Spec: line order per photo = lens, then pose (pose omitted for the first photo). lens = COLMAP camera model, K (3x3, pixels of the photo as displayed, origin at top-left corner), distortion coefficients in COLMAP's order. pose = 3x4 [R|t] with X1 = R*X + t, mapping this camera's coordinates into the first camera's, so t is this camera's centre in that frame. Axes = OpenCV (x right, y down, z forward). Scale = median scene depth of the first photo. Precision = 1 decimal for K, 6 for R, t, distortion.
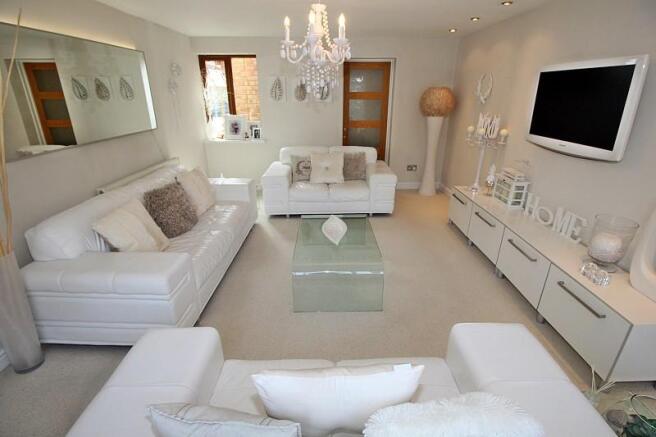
lens RADIAL K [[320.1, 0, 326.1], [0, 320.1, 214.6], [0, 0, 1]] dist [0.003479, -0.015004]
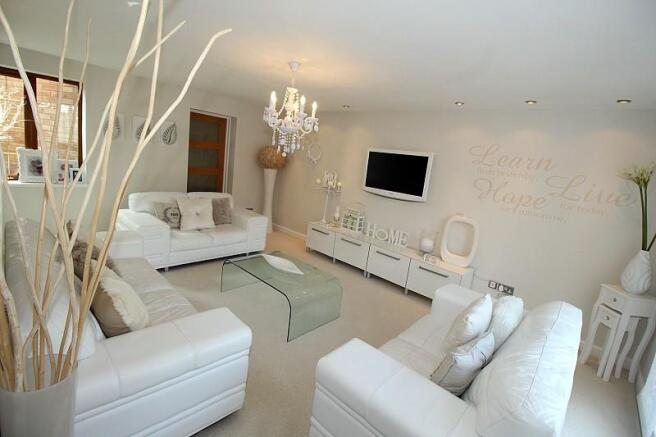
lens RADIAL K [[305.8, 0, 330.0], [0, 305.8, 214.6], [0, 0, 1]] dist [0.002192, -0.012799]
pose [[0.675326, -0.049436, 0.735861, -0.541390], [0.143913, 0.987404, -0.065739, -0.027899], [-0.723342, 0.150295, 0.673934, 0.081809]]
